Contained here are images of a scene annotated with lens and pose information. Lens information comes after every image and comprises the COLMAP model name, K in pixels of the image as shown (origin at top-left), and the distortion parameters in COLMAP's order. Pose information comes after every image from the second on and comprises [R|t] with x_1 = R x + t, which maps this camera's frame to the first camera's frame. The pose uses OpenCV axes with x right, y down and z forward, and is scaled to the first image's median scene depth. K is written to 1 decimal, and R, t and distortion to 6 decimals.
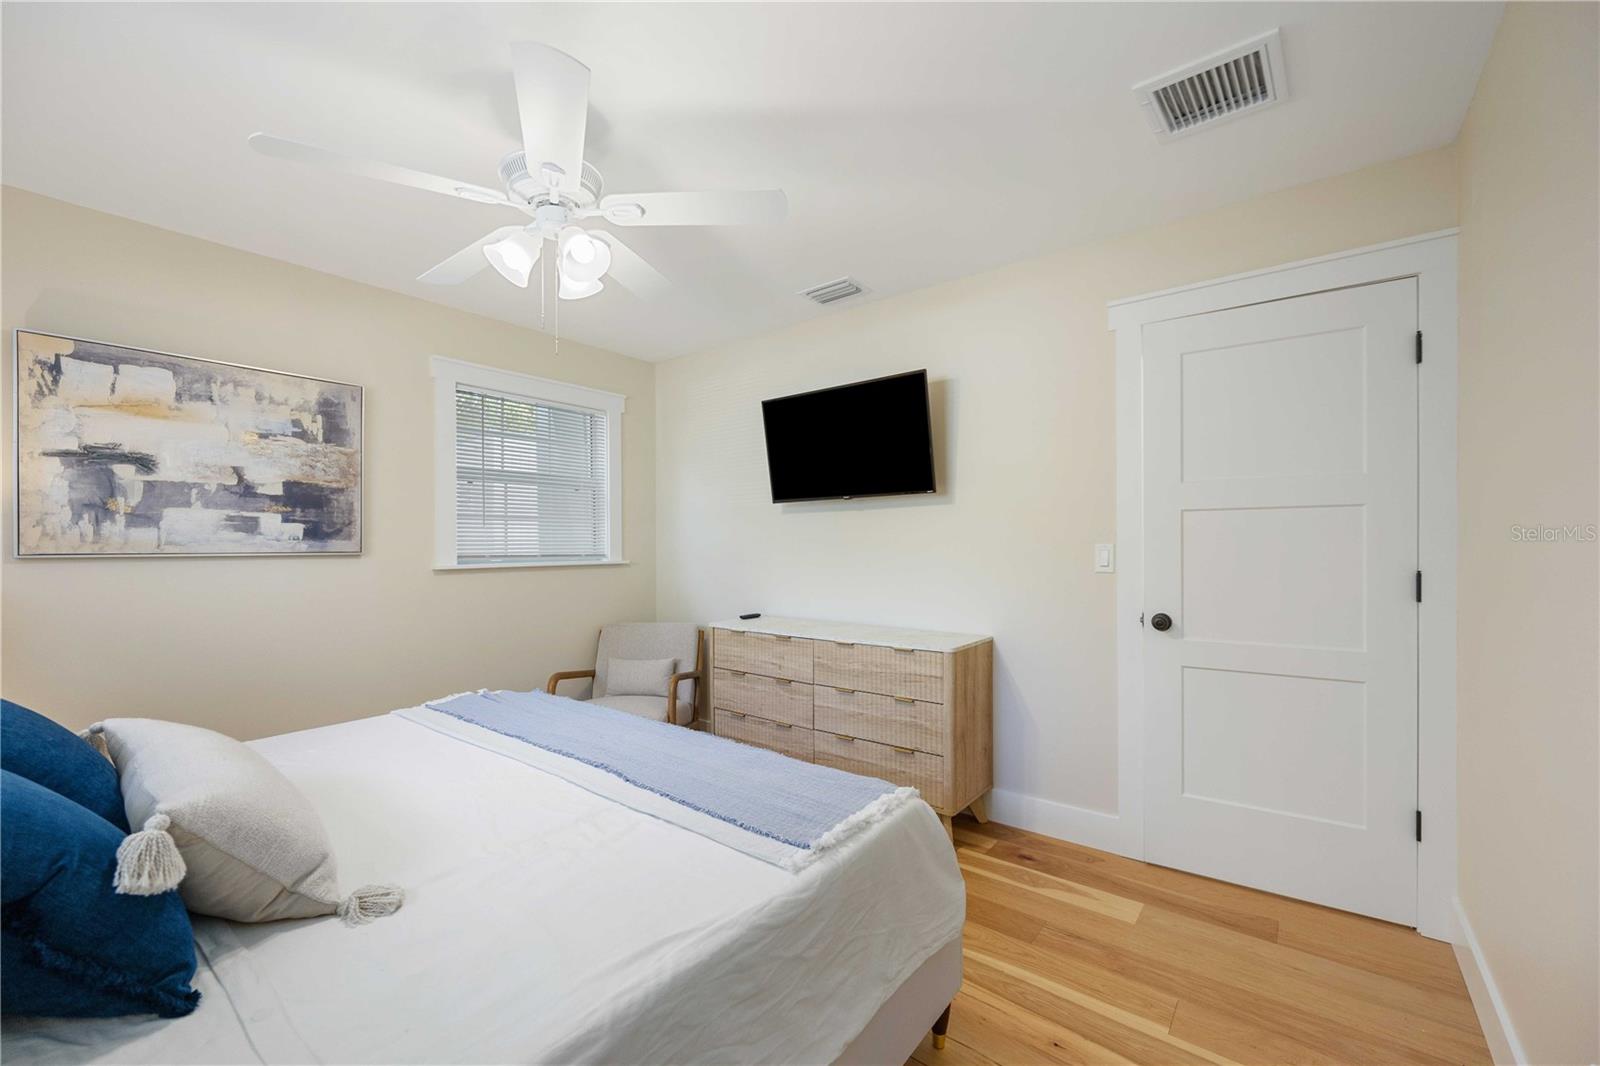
lens RADIAL K [[645.9, 0, 802.7], [0, 645.9, 536.1], [0, 0, 1]] dist [0.000747, -0.000088]
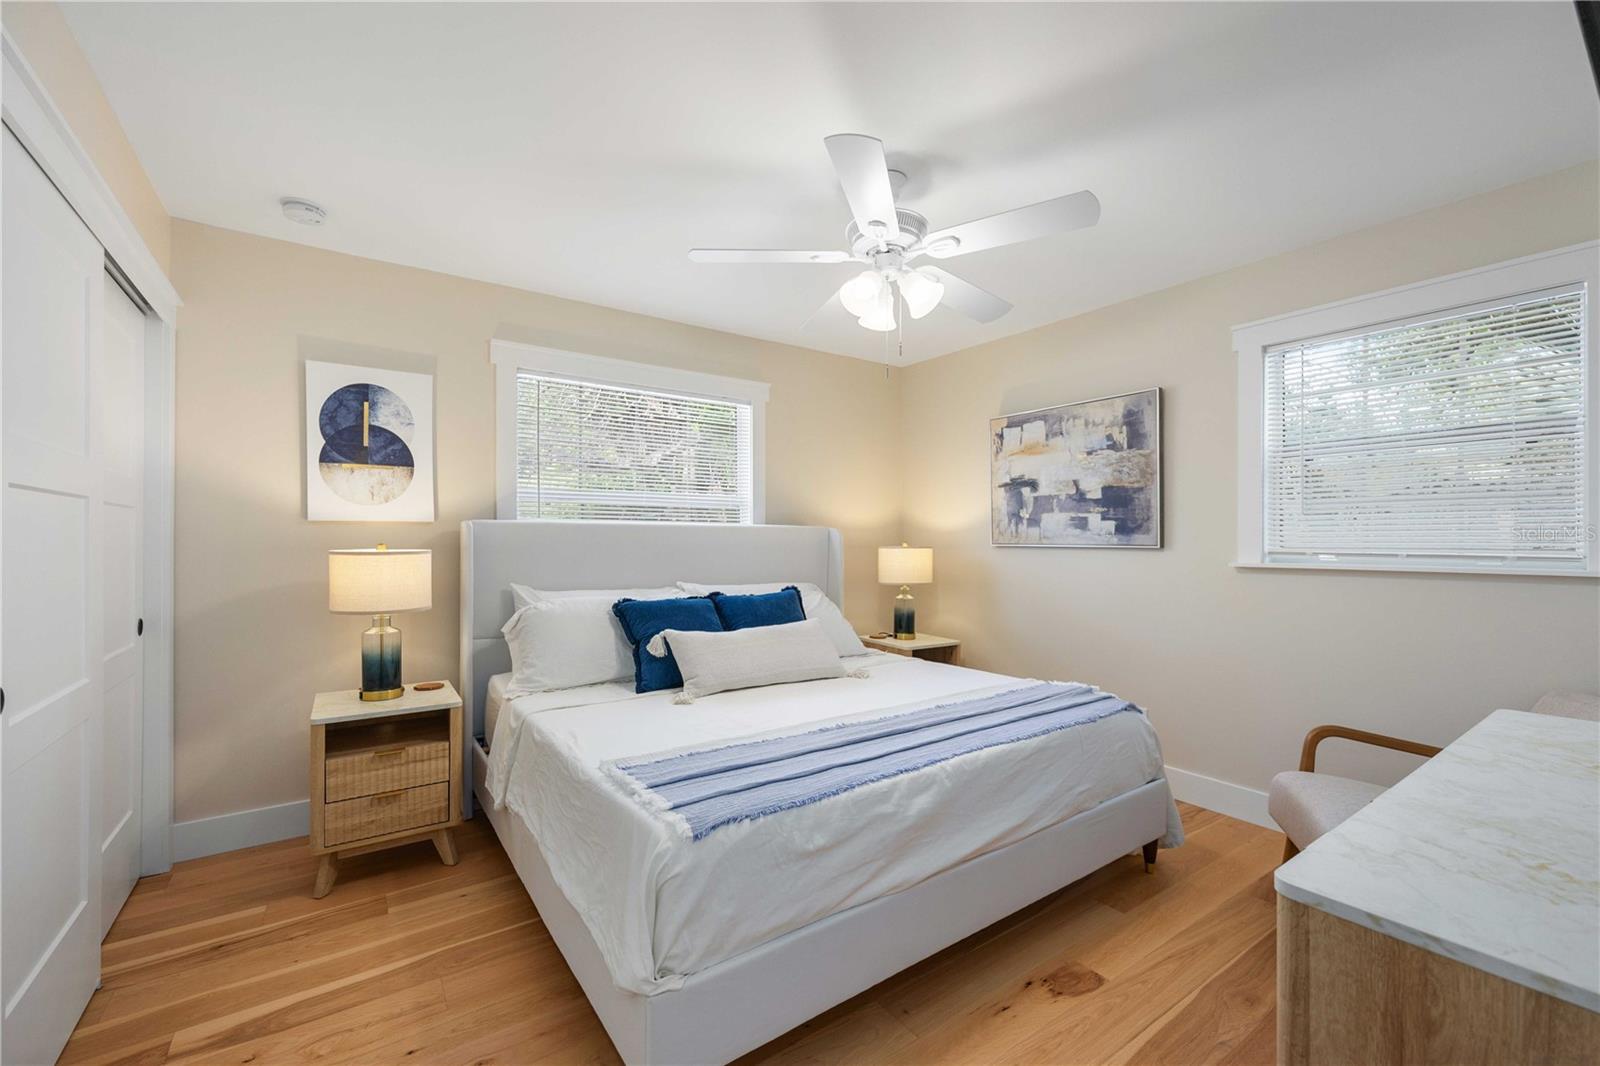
lens RADIAL K [[653.7, 0, 803.5], [0, 653.7, 537.3], [0, 0, 1]] dist [-0.001475, 0.000300]
pose [[-0.276230, -0.003291, -0.961086, 0.561284], [0.009467, 0.999936, -0.006145, 0.013553], [0.961045, -0.010796, -0.276181, 0.818291]]
